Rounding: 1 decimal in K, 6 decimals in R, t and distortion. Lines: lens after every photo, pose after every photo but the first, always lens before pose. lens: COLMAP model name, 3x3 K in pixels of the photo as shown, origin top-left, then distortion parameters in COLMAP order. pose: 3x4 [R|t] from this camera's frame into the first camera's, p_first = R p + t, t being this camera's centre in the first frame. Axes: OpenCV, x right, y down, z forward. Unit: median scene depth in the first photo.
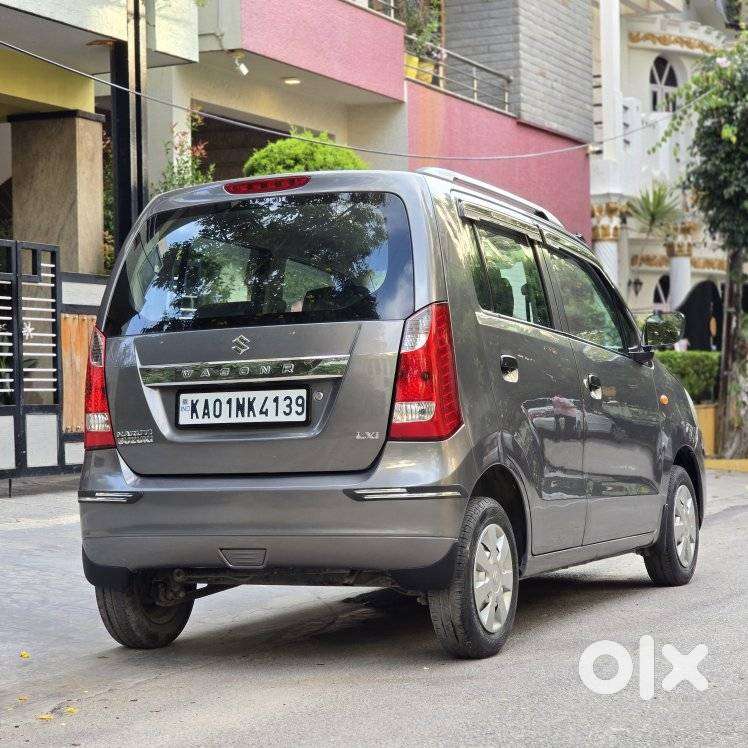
lens RADIAL K [[1883.1, 0, 364.8], [0, 1883.1, 373.2], [0, 0, 1]] dist [-0.052786, 1.384227]
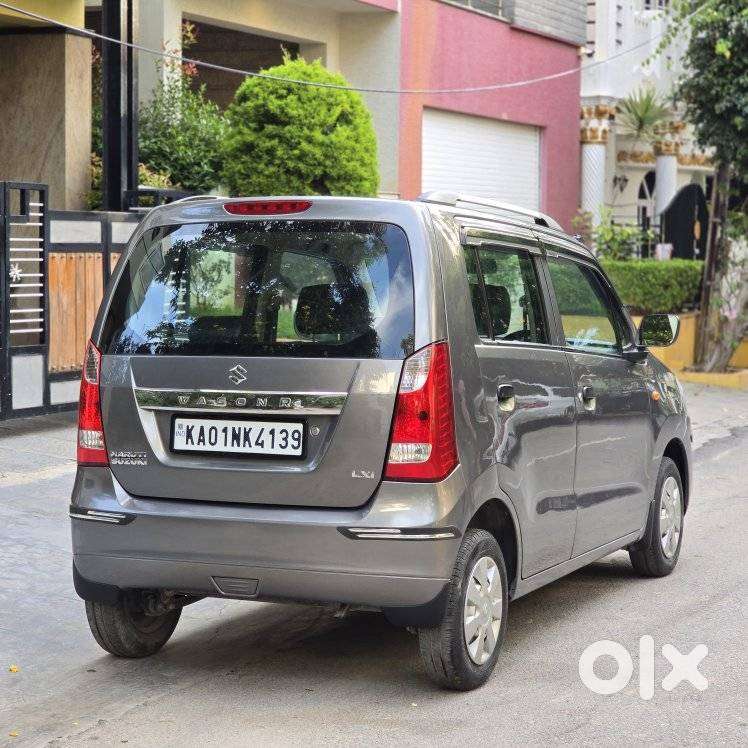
lens RADIAL K [[1873.0, 0, 377.0], [0, 1873.0, 357.7], [0, 0, 1]] dist [0.081866, -0.138508]
pose [[0.999373, 0.029028, 0.020280, -0.011594], [-0.030454, 0.996797, 0.073942, -0.089527], [-0.018068, -0.074513, 0.997056, 0.010624]]
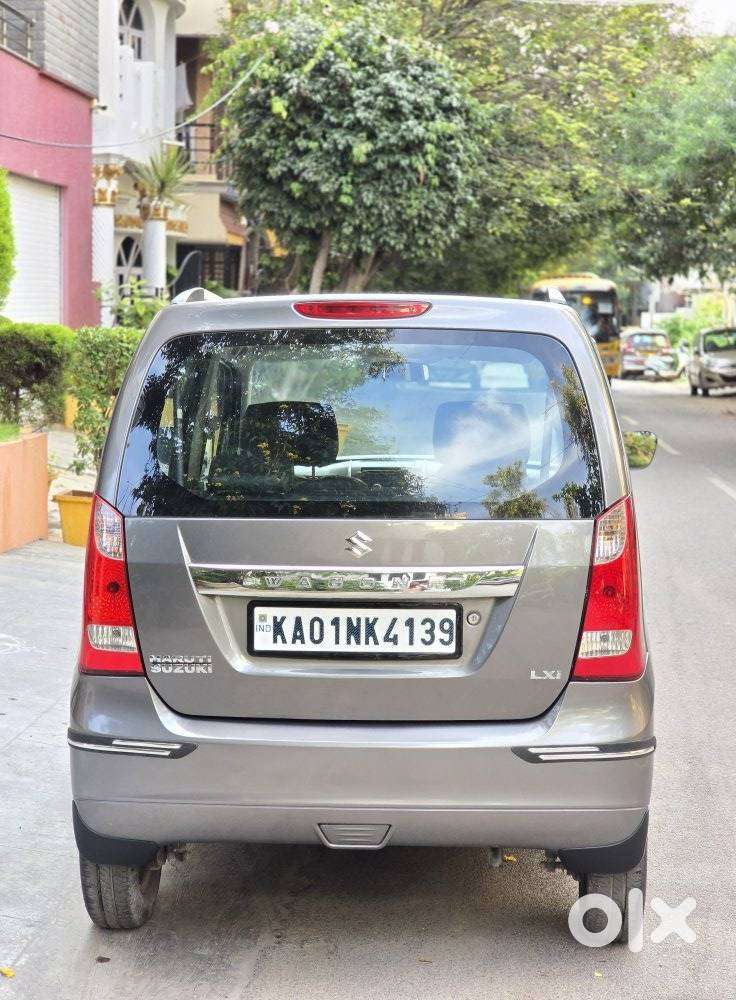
lens RADIAL K [[1891.8, 0, 368.1], [0, 1891.8, 531.3], [0, 0, 1]] dist [-0.009021, 0.063591]
pose [[0.930138, -0.009597, 0.367084, -0.293933], [-0.037262, 0.992032, 0.120352, -0.096243], [-0.365314, -0.125622, 0.922369, 0.302539]]
